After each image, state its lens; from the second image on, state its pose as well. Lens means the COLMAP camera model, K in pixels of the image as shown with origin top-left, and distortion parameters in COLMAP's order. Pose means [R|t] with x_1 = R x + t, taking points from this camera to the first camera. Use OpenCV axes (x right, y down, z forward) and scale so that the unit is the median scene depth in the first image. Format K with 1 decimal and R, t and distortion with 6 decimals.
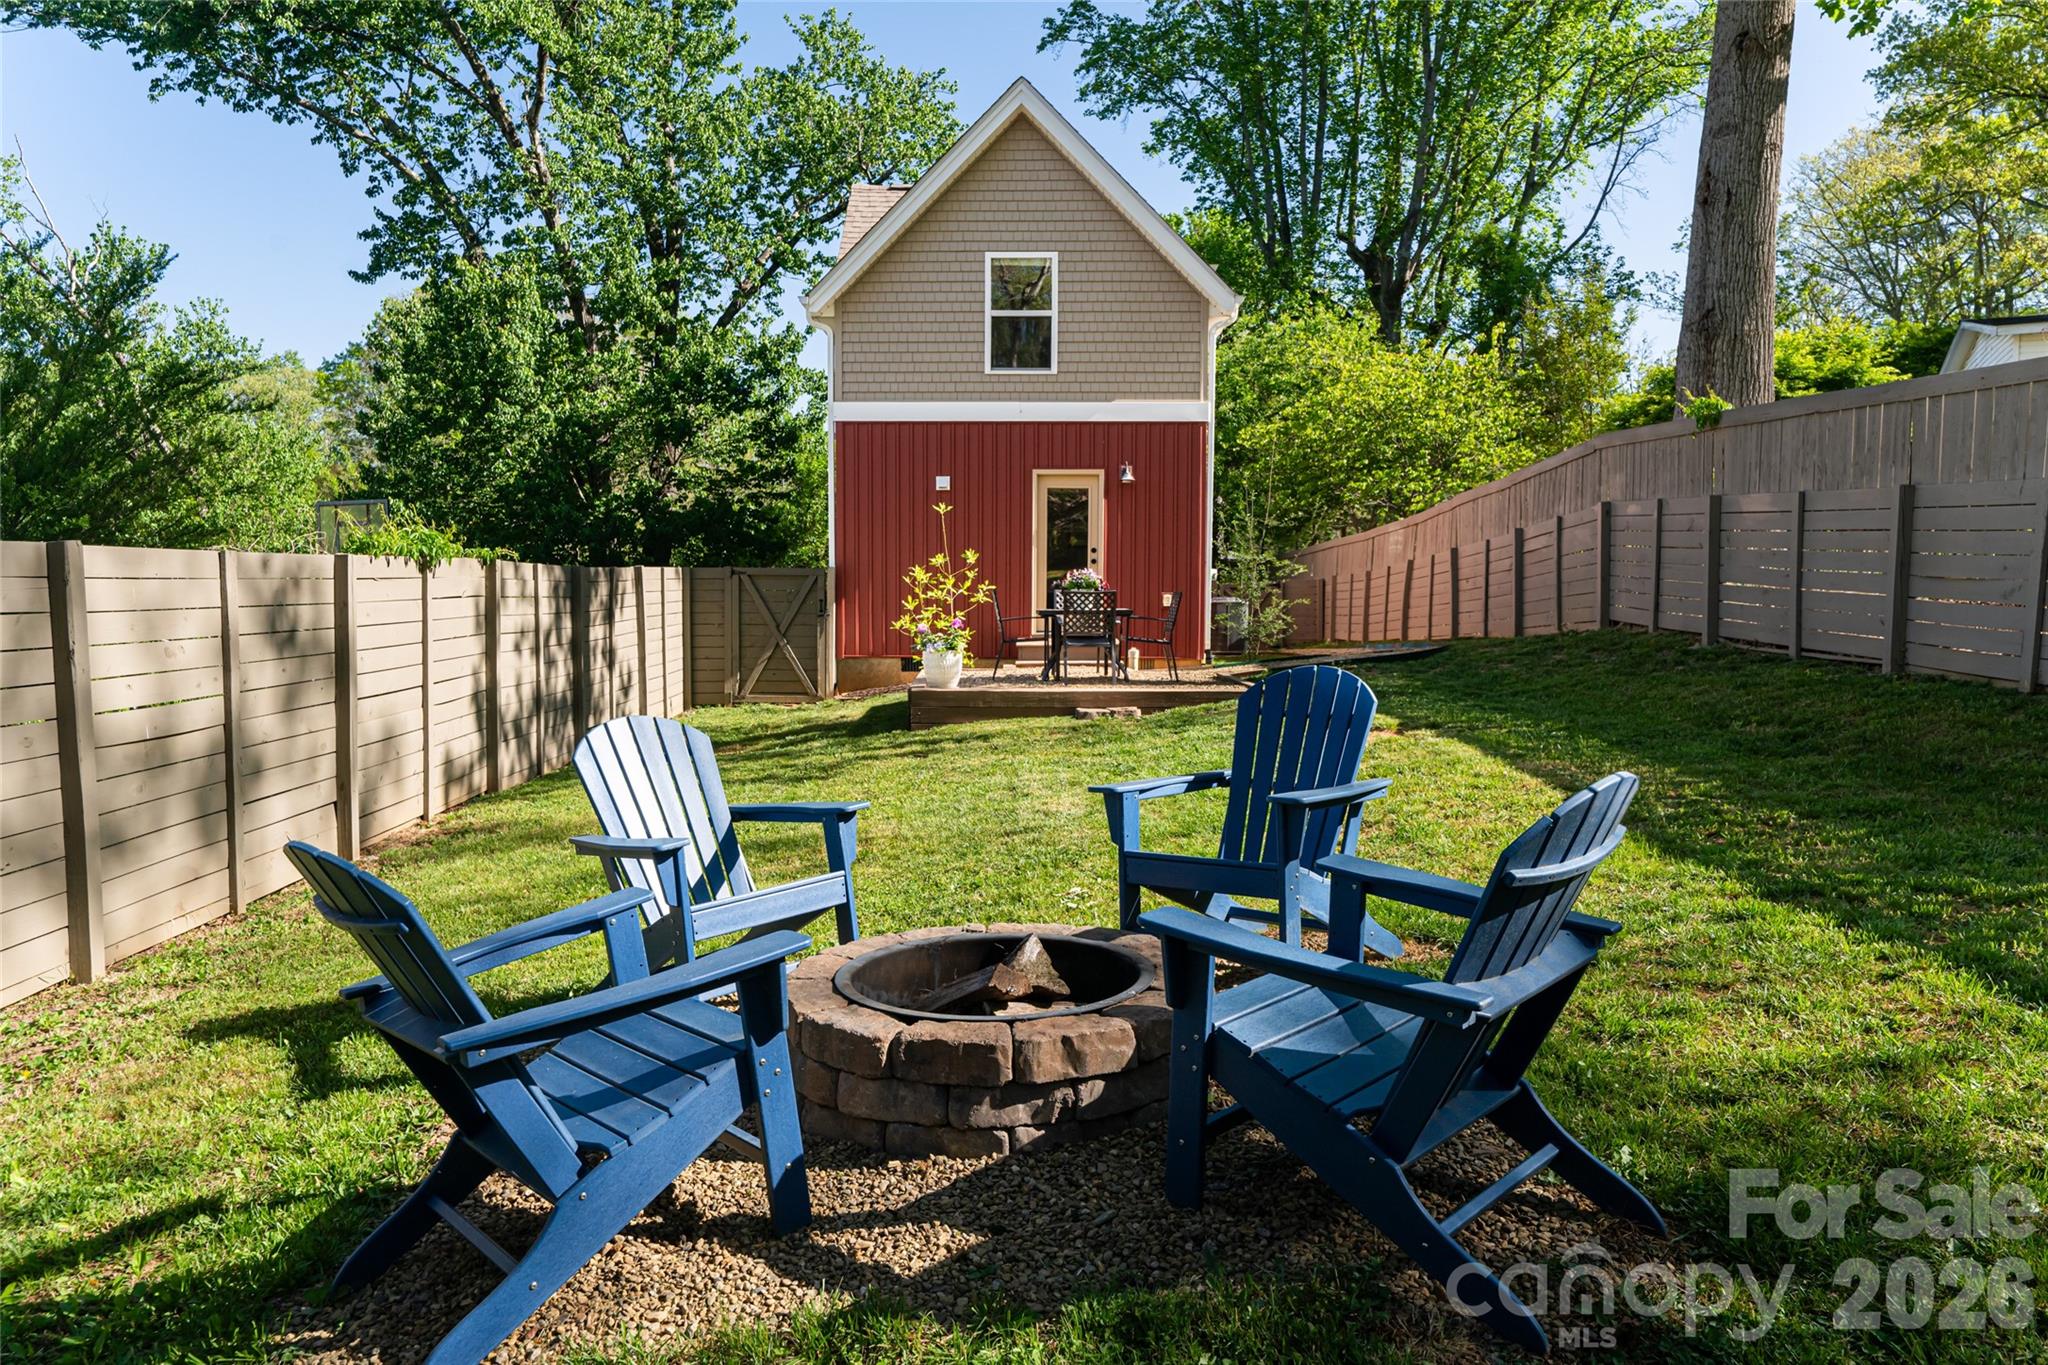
lens RADIAL K [[1380.0, 0, 1024.0], [0, 1380.0, 682.5], [0, 0, 1]] dist [-0.002331, 0.001853]
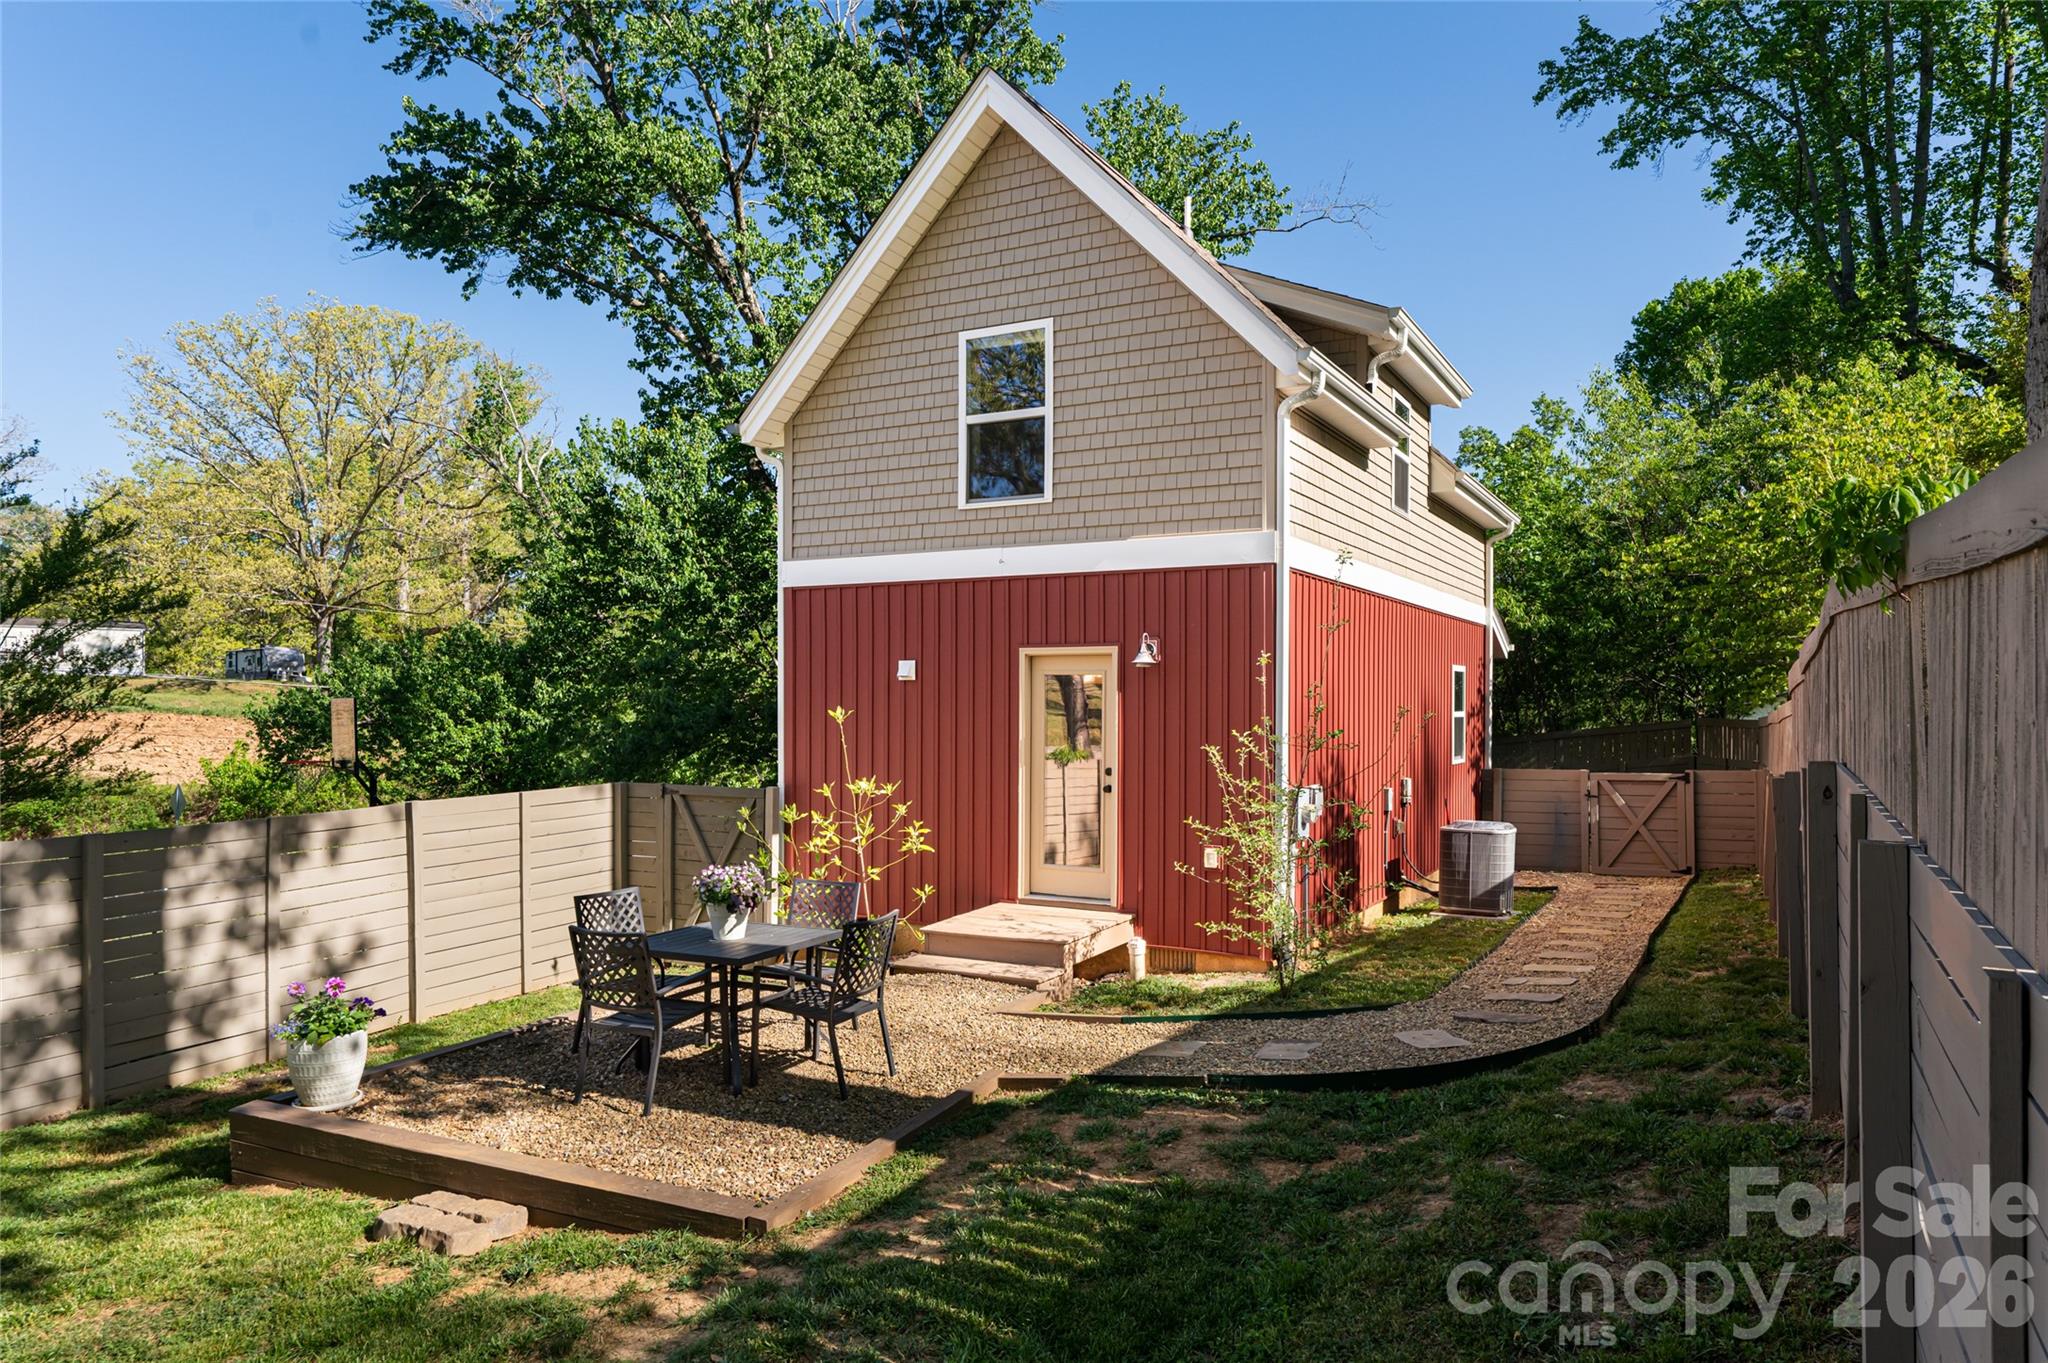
lens RADIAL K [[1304.4, 0, 1027.3], [0, 1304.4, 714.1], [0, 0, 1]] dist [0.005137, 0.003191]
pose [[0.883134, 0.005102, -0.469094, 0.301784], [-0.031762, 0.998297, -0.048938, -0.092188], [0.468045, 0.058118, 0.881791, 0.452623]]
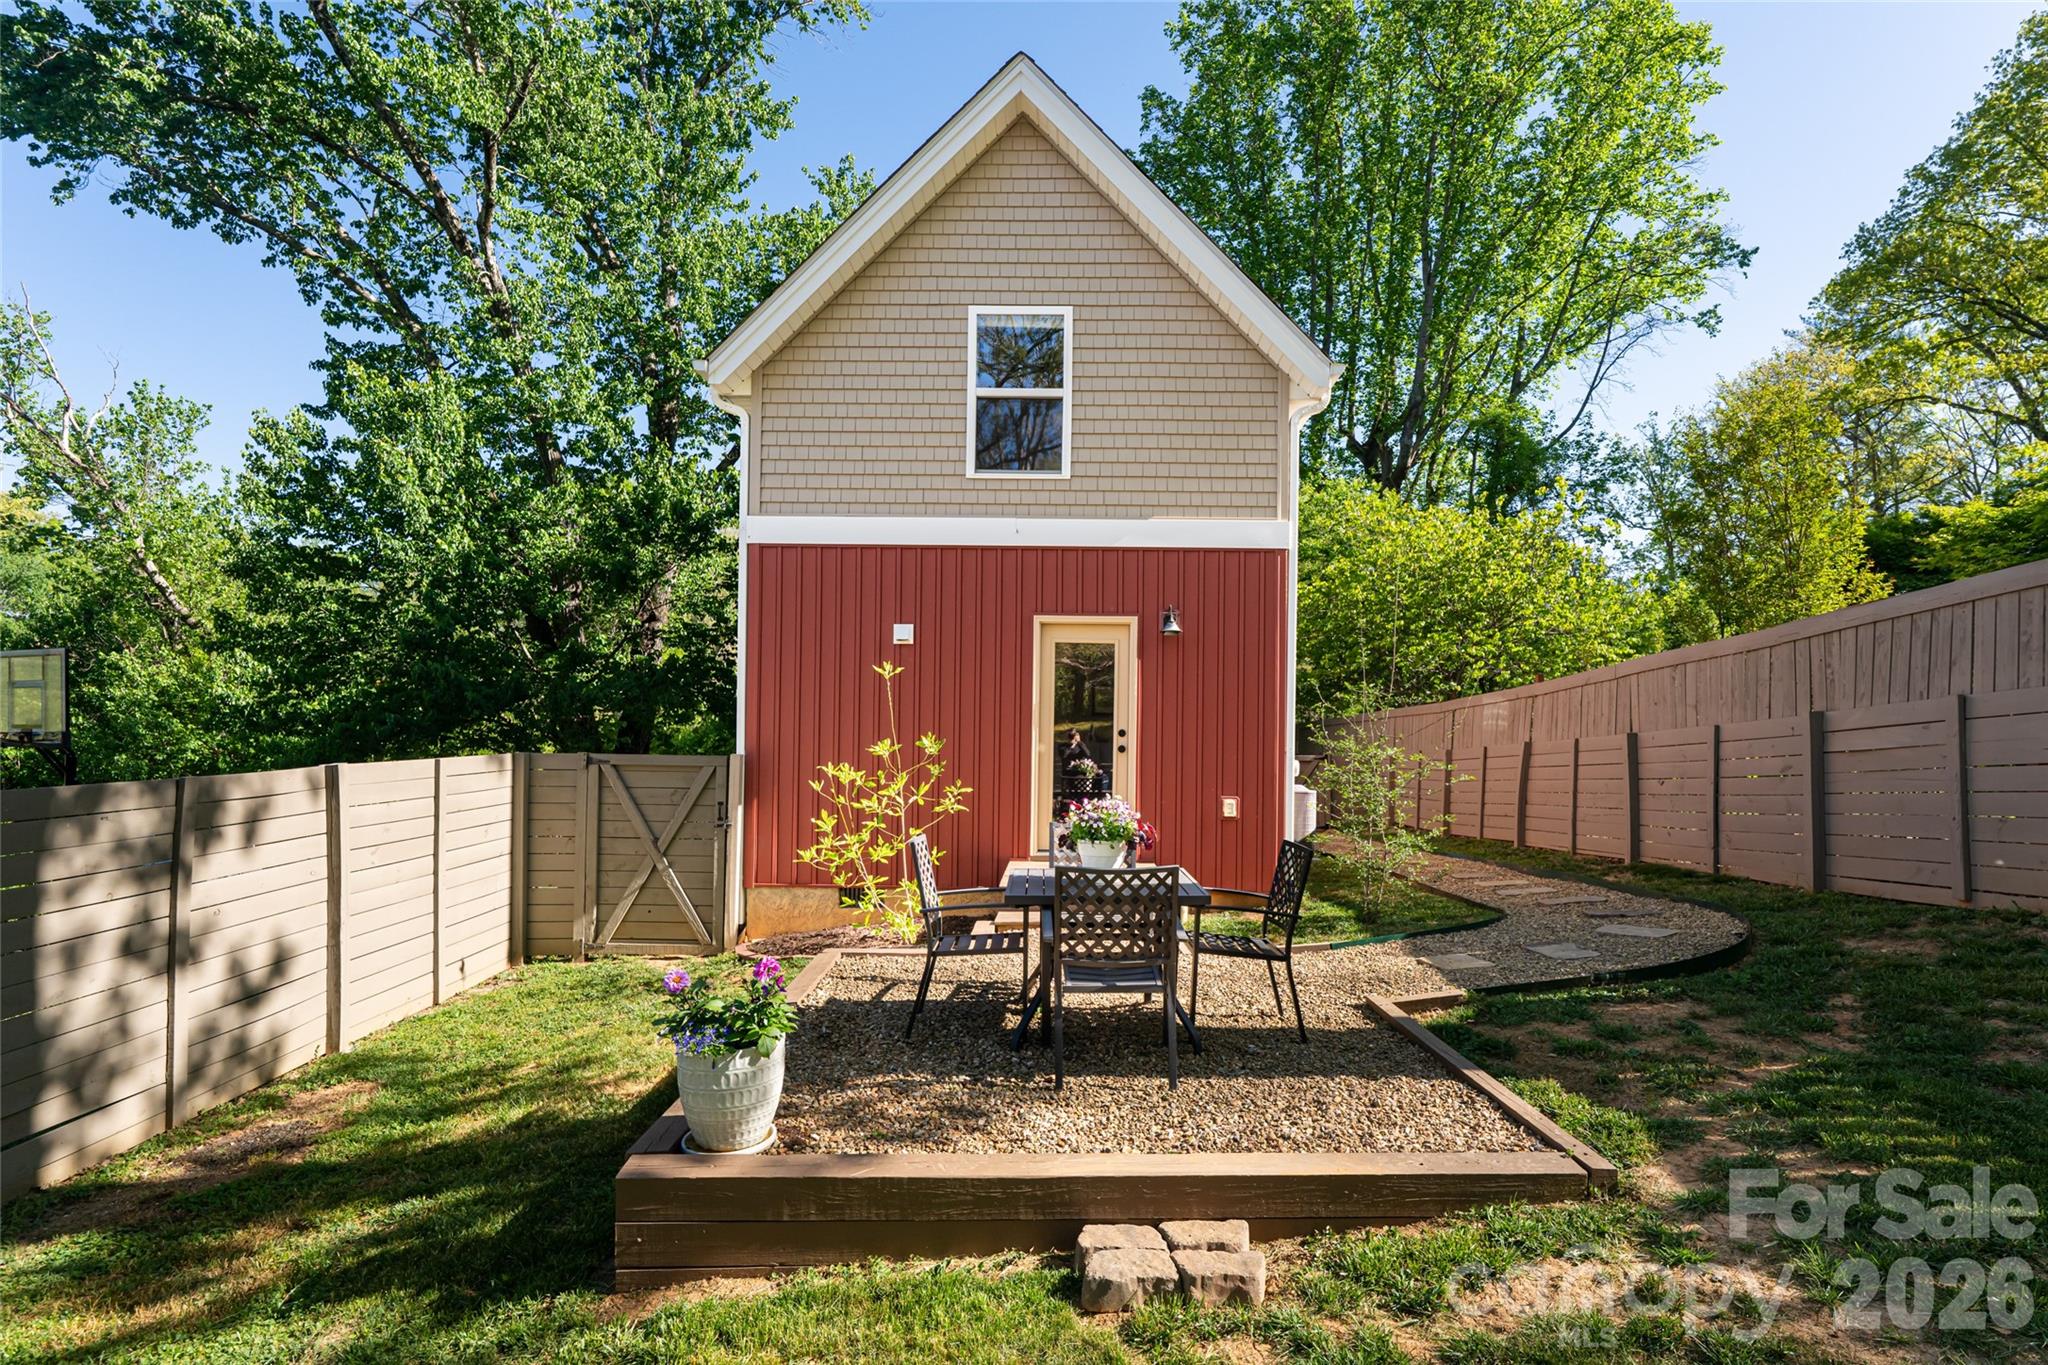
lens RADIAL K [[1046.6, 0, 1063.7], [0, 1046.6, 719.1], [0, 0, 1]] dist [0.002511, -0.000289]
pose [[0.999954, 0.009477, -0.001248, 0.022319], [-0.009547, 0.996777, -0.079658, -0.061242], [0.000489, 0.079666, 0.996822, 0.482817]]
